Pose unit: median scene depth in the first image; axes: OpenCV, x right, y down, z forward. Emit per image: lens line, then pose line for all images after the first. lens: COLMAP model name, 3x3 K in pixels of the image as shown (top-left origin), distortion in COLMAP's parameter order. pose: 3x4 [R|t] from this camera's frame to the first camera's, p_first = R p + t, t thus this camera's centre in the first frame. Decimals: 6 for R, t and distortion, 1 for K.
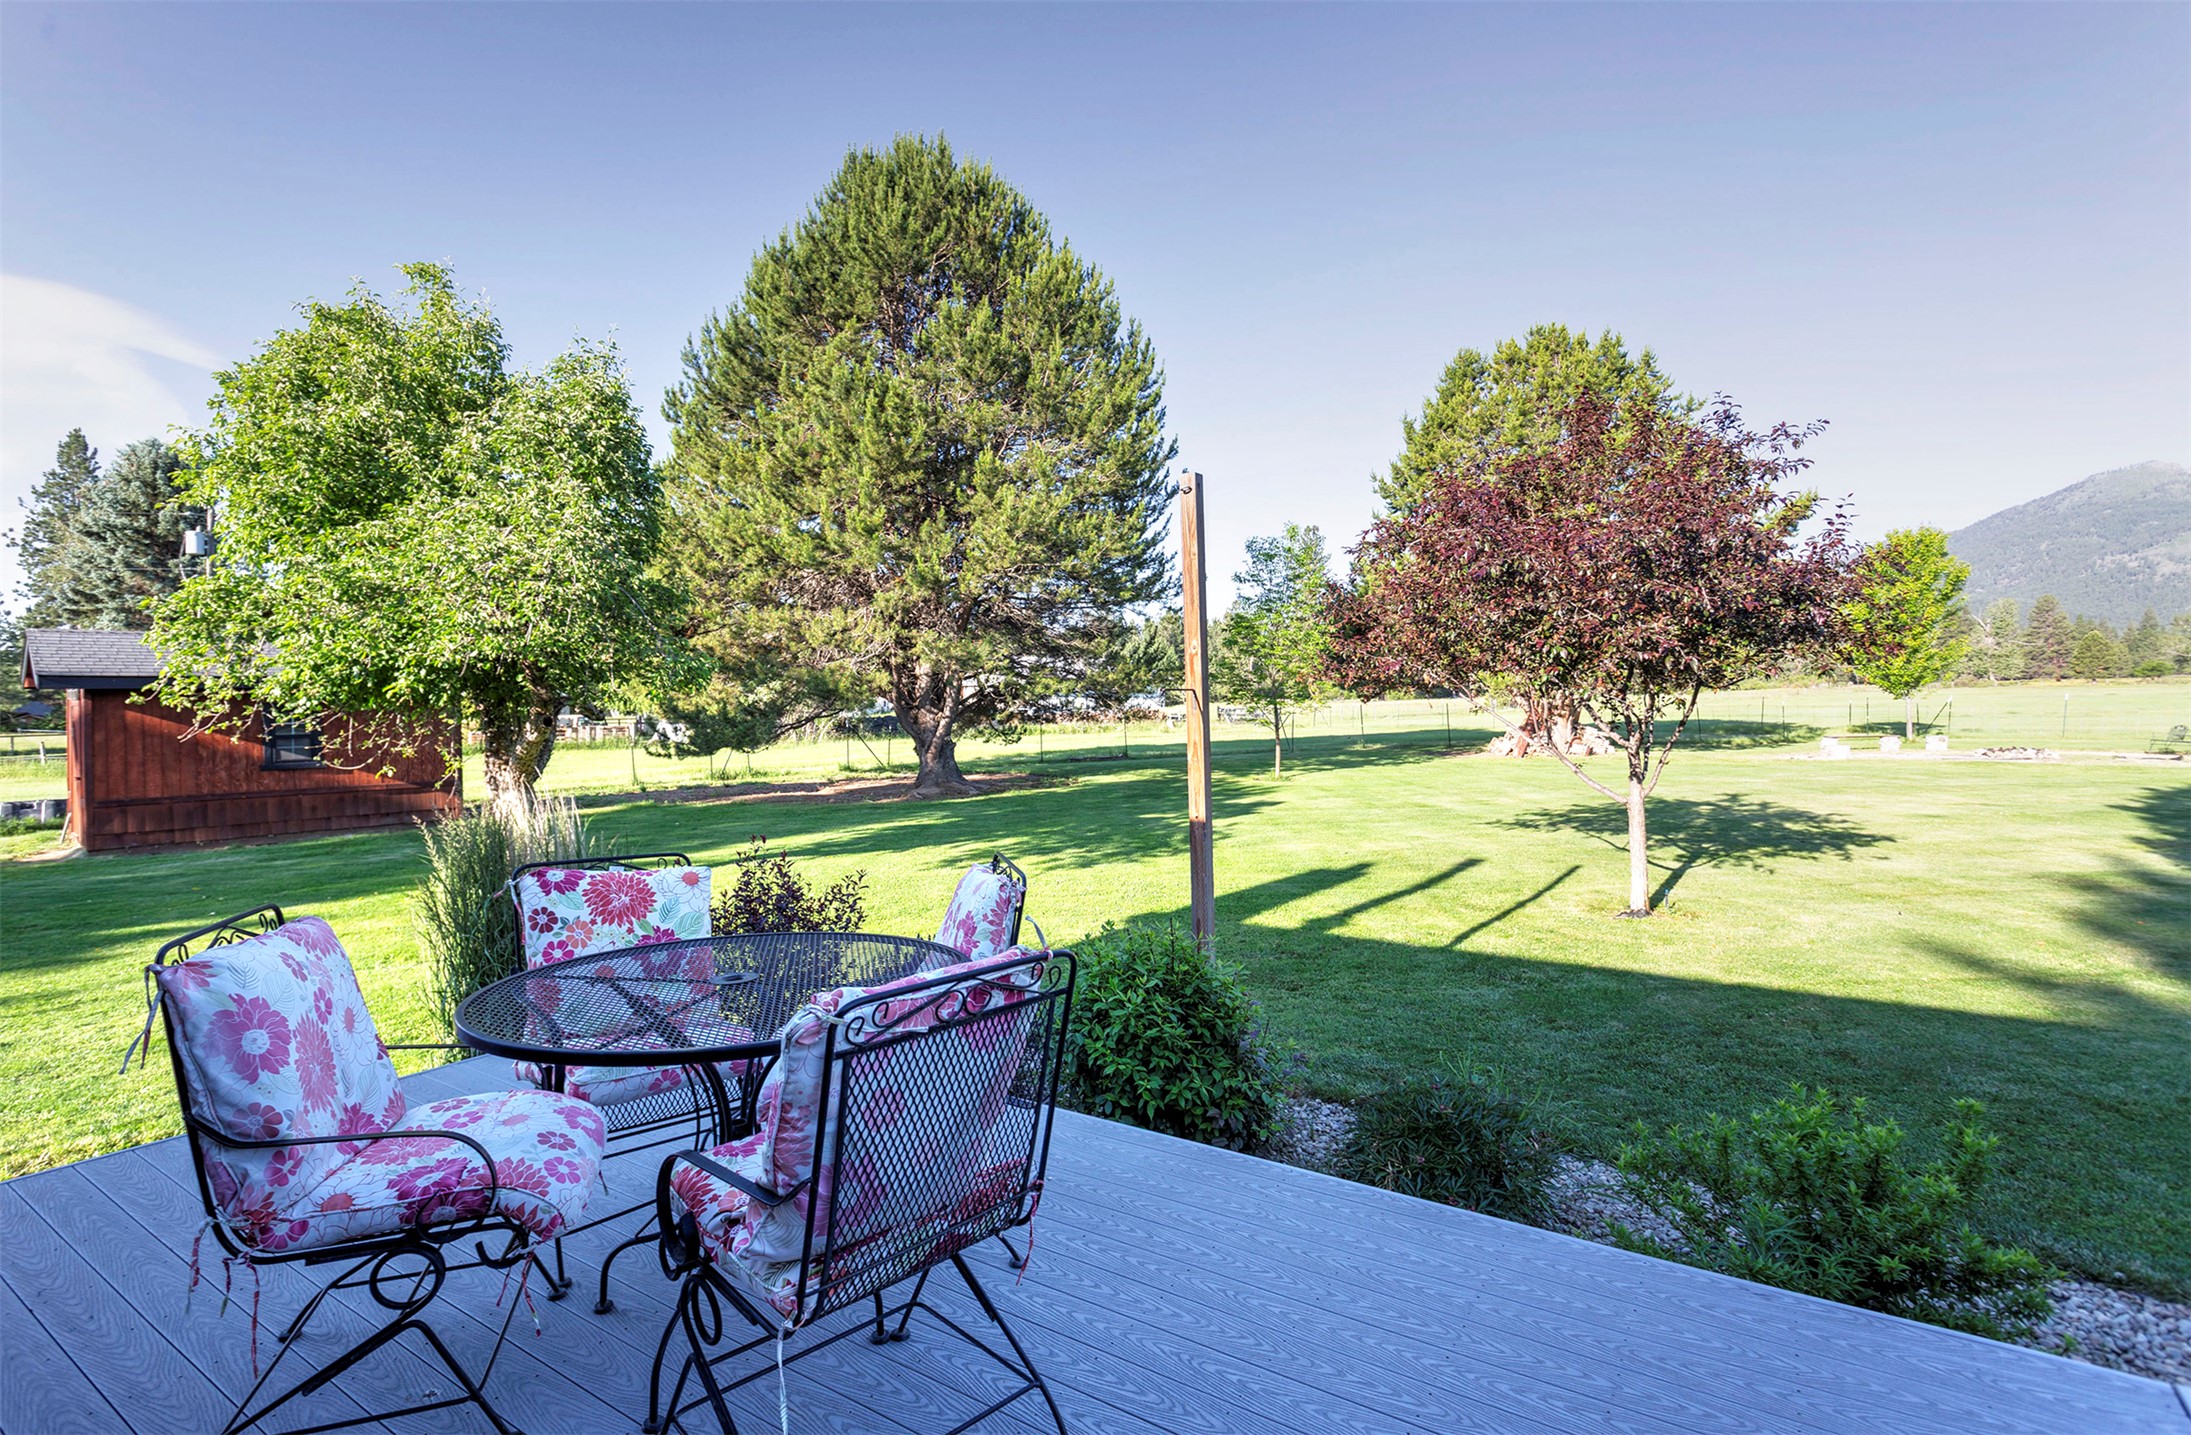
lens RADIAL K [[1097.6, 0, 1095.5], [0, 1097.6, 717.5], [0, 0, 1]] dist [0.001074, 0.015673]
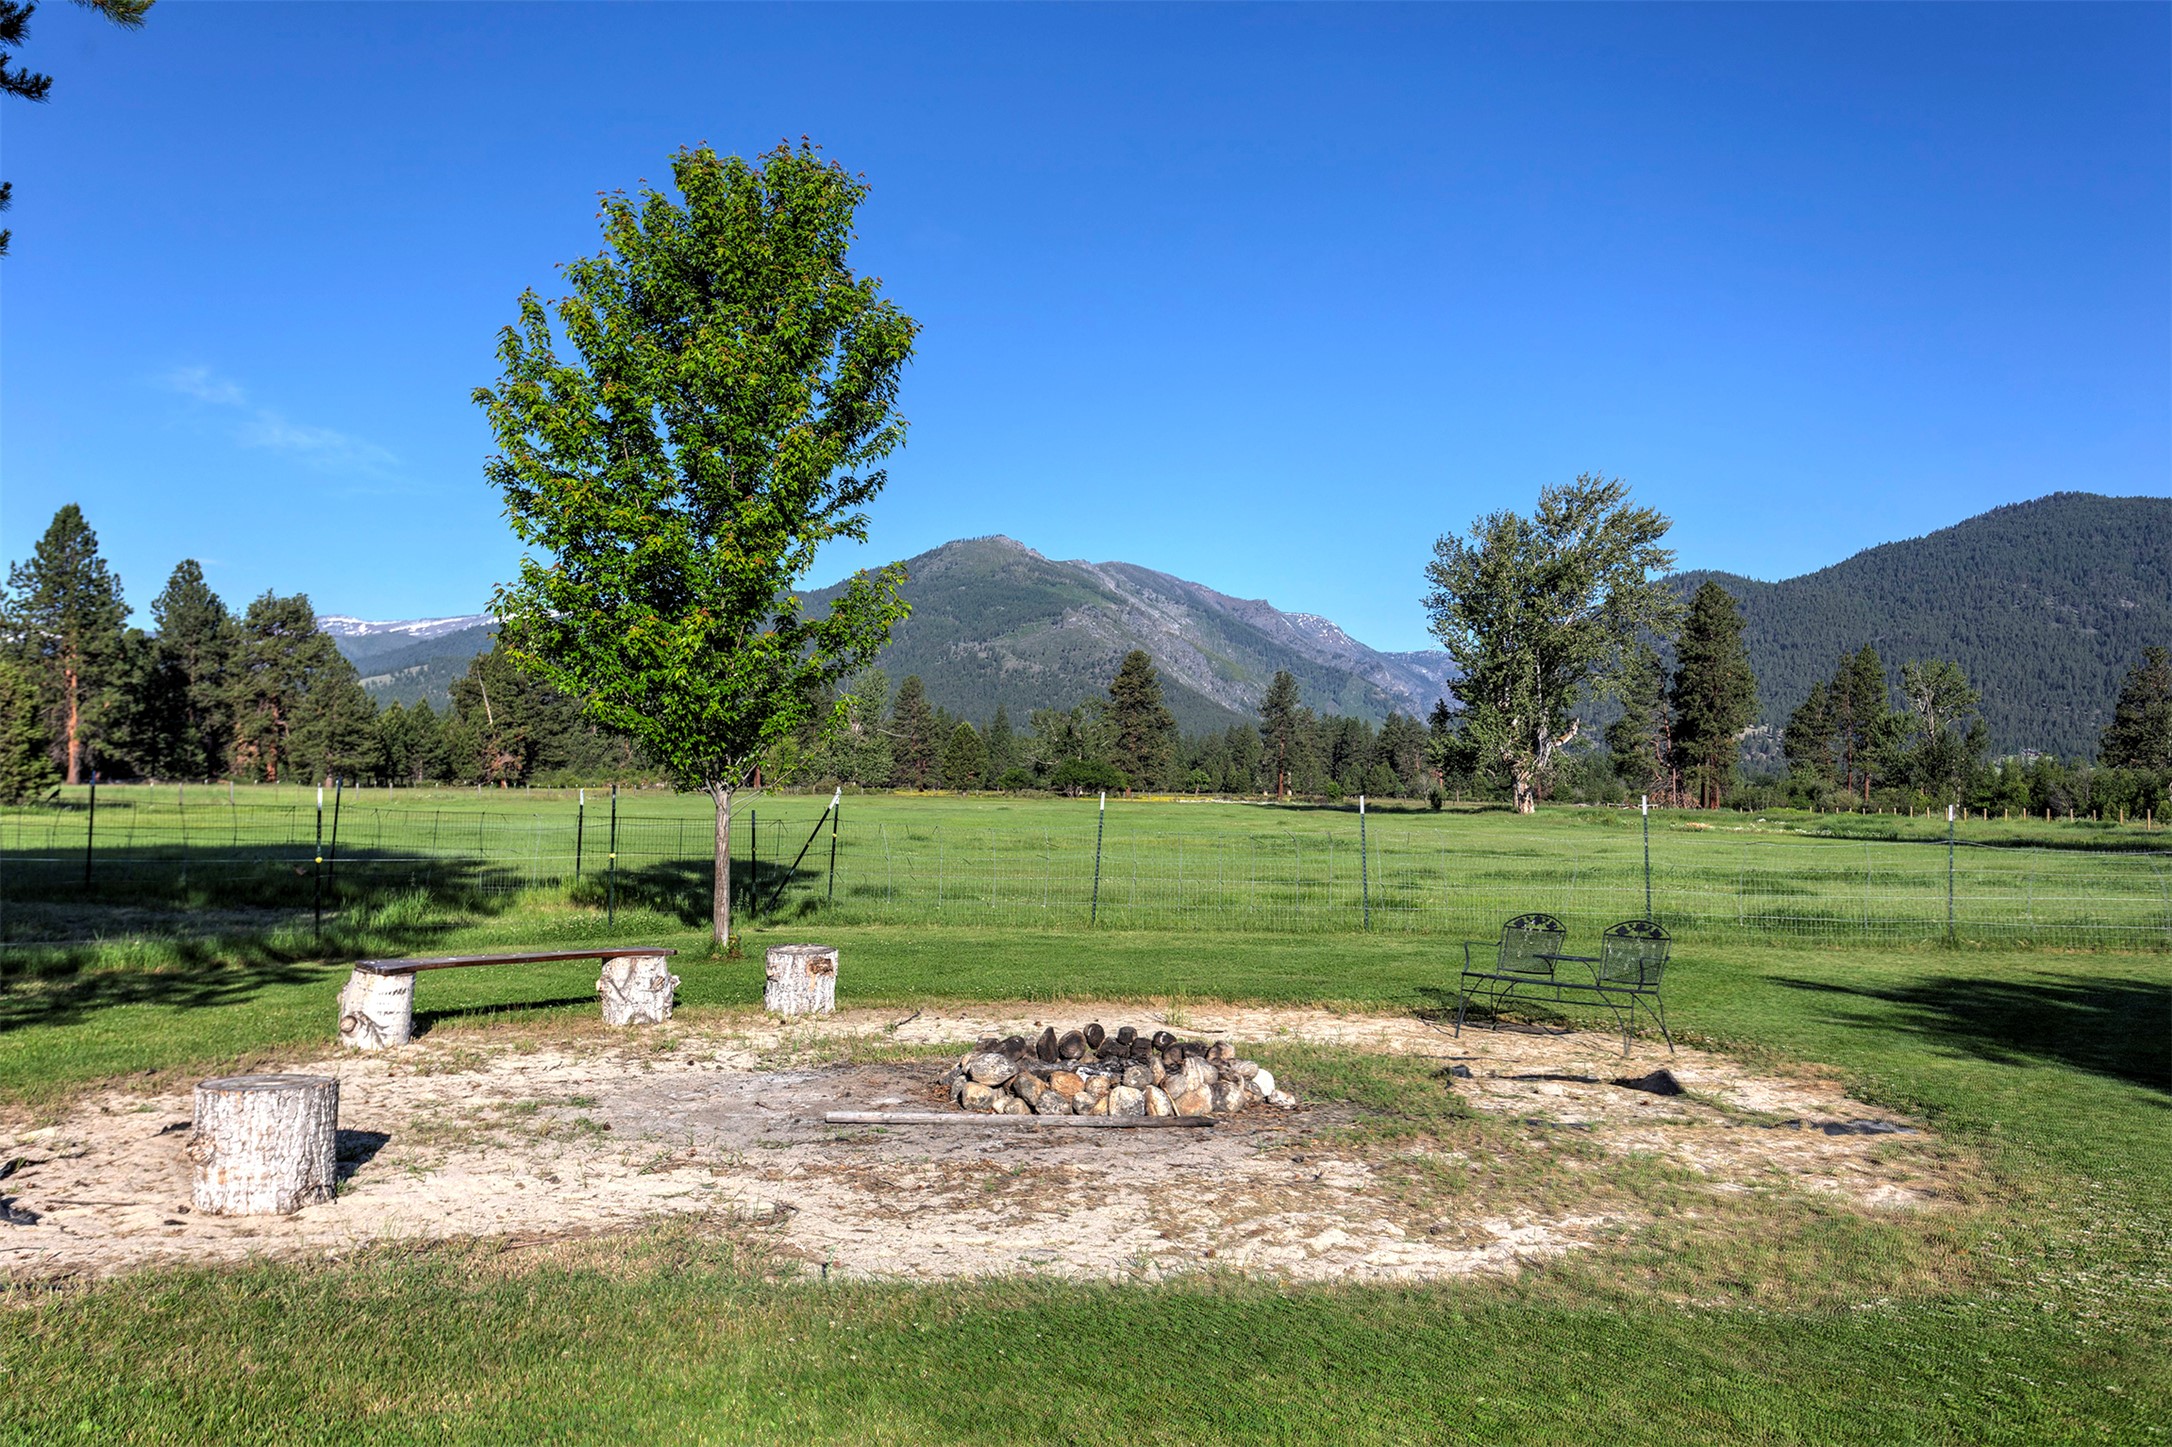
lens RADIAL K [[1843.5, 0, 1086.0], [0, 1843.5, 723.5], [0, 0, 1]] dist [0.000638, 0.000244]
pose [[0.690112, 0.060830, 0.721142, 0.073156], [-0.020607, 0.997709, -0.064439, -0.000769], [-0.723409, 0.029609, 0.689784, 0.096740]]
